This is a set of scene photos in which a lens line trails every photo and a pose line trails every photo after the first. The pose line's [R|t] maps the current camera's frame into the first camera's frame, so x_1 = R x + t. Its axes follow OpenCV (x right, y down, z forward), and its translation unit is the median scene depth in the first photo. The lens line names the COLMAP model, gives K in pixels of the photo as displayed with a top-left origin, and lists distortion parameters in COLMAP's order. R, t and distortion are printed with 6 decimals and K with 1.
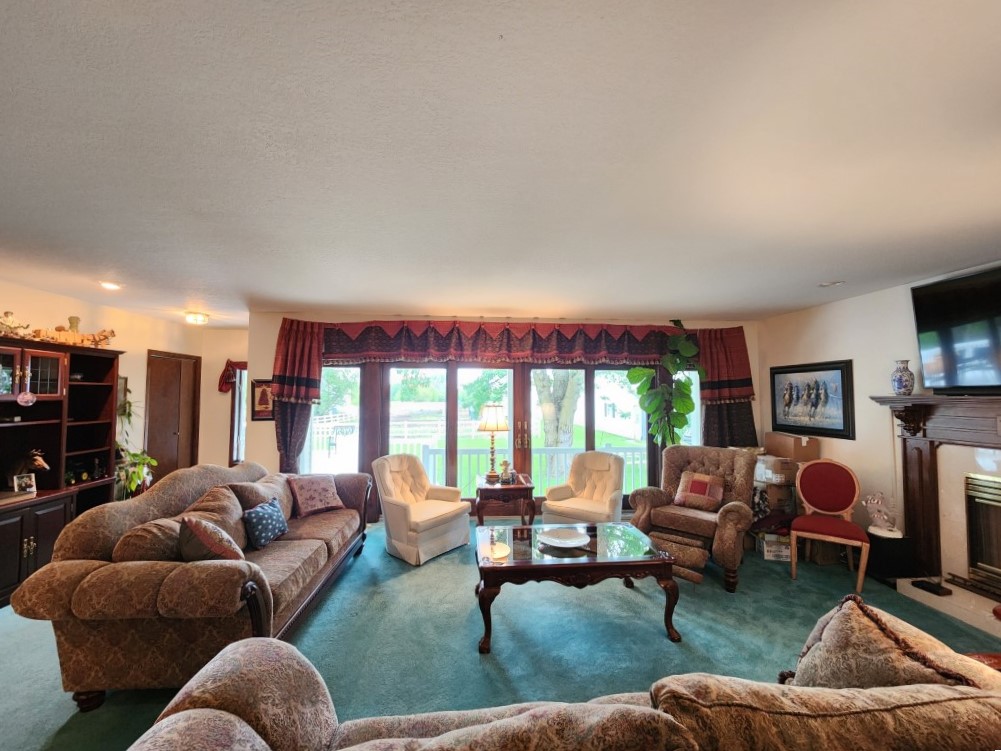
lens RADIAL K [[413.9, 0, 504.5], [0, 413.9, 376.0], [0, 0, 1]] dist [-0.000239, -0.000017]
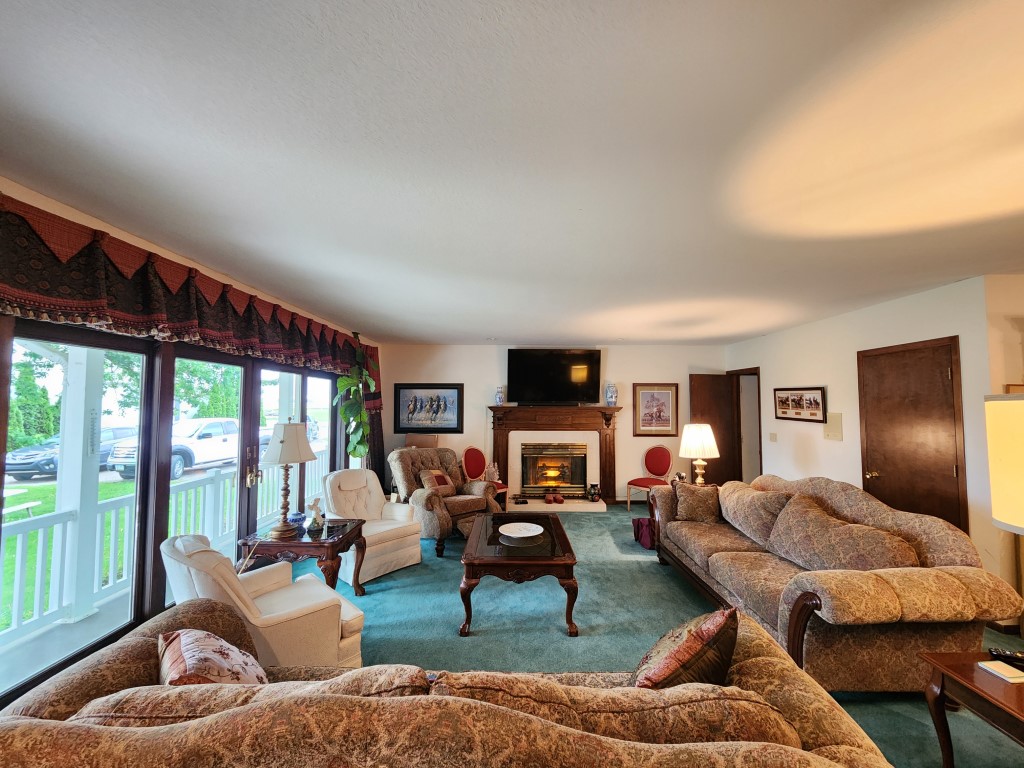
lens RADIAL K [[415.0, 0, 512.0], [0, 415.0, 384.0], [0, 0, 1]] dist [0.000091, -0.000353]
pose [[0.100109, 0.048521, 0.993793, -0.642255], [-0.049961, 0.997795, -0.043684, 0.020413], [-0.993721, -0.045278, 0.102312, 0.561929]]
